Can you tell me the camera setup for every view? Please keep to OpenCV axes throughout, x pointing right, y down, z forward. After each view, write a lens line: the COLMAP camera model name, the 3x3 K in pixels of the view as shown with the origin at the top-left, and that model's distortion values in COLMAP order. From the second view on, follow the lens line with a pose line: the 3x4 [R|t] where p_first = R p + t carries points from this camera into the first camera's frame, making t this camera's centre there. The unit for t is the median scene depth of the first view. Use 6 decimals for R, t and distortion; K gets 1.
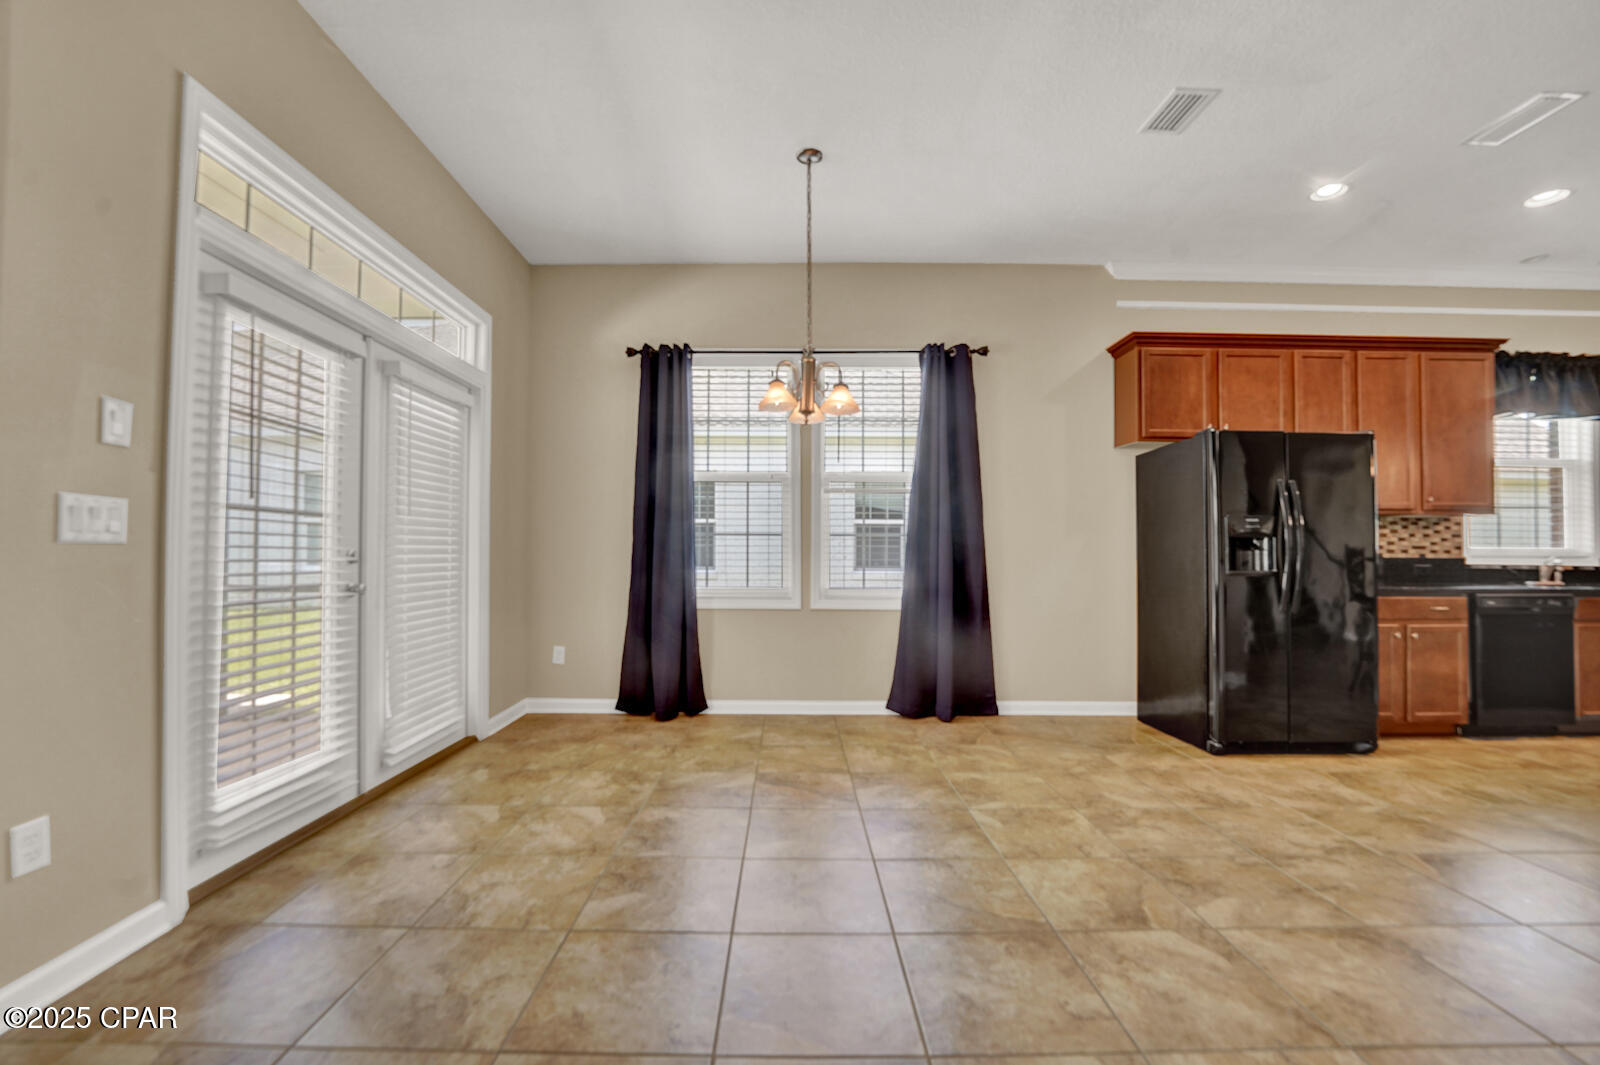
lens RADIAL K [[650.6, 0, 796.1], [0, 650.6, 543.9], [0, 0, 1]] dist [-0.012947, 0.000556]
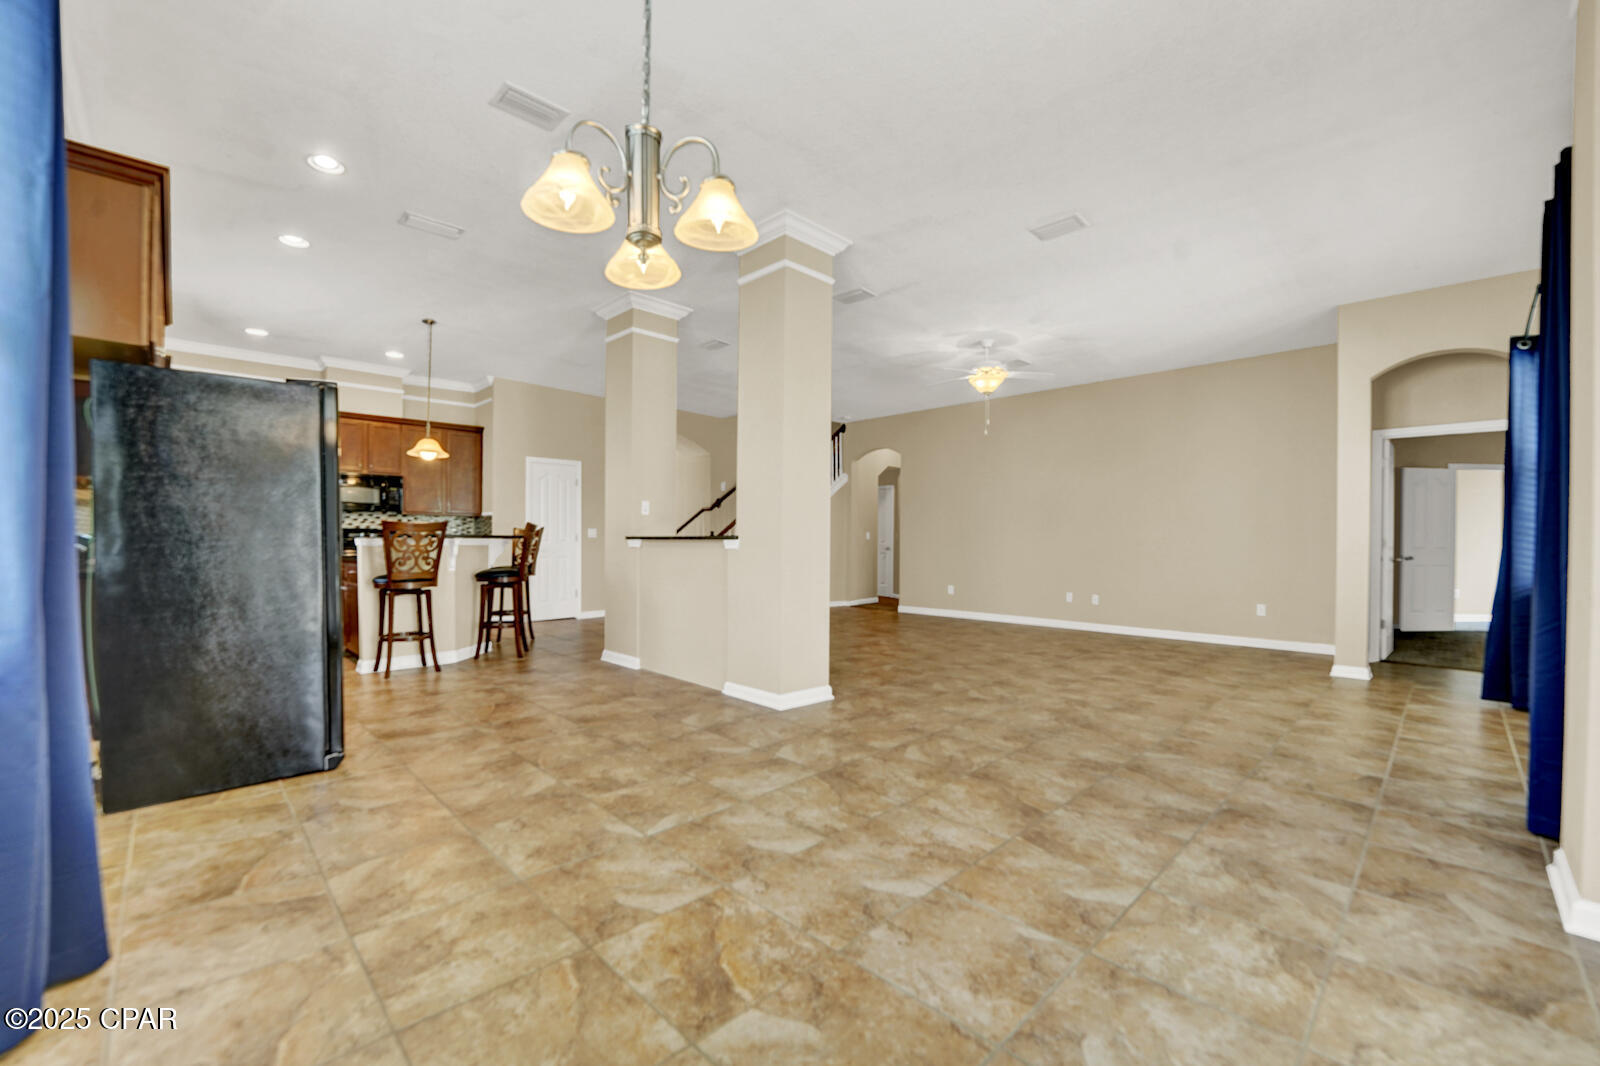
lens RADIAL K [[654.2, 0, 790.3], [0, 654.2, 544.6], [0, 0, 1]] dist [-0.029674, 0.000156]
pose [[-0.686031, -0.012729, 0.727461, -0.345032], [-0.020434, 0.999790, -0.001777, 0.018612], [-0.727285, -0.016084, -0.686147, 1.052523]]
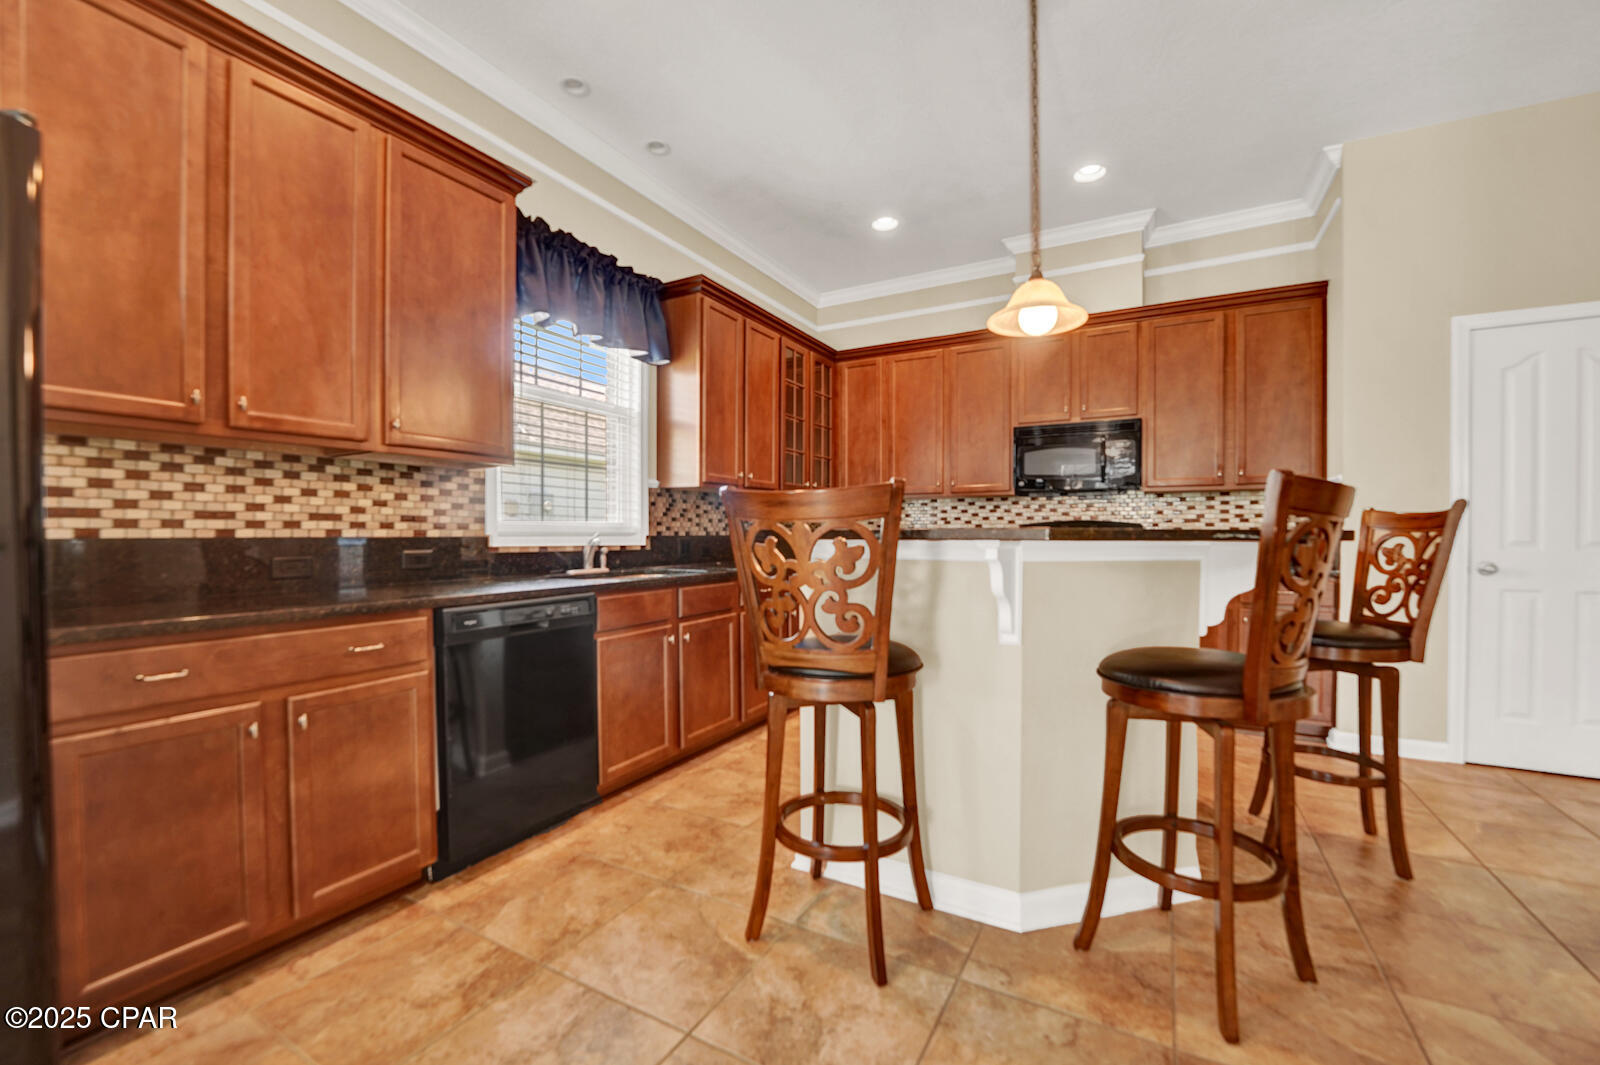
lens RADIAL K [[654.2, 0, 790.3], [0, 654.2, 544.1], [0, 0, 1]] dist [-0.029674, 0.000156]
pose [[0.507261, -0.020011, 0.861560, 0.758008], [-0.011360, 0.999488, 0.029904, 0.008155], [-0.861717, -0.024957, 0.506774, 0.504546]]
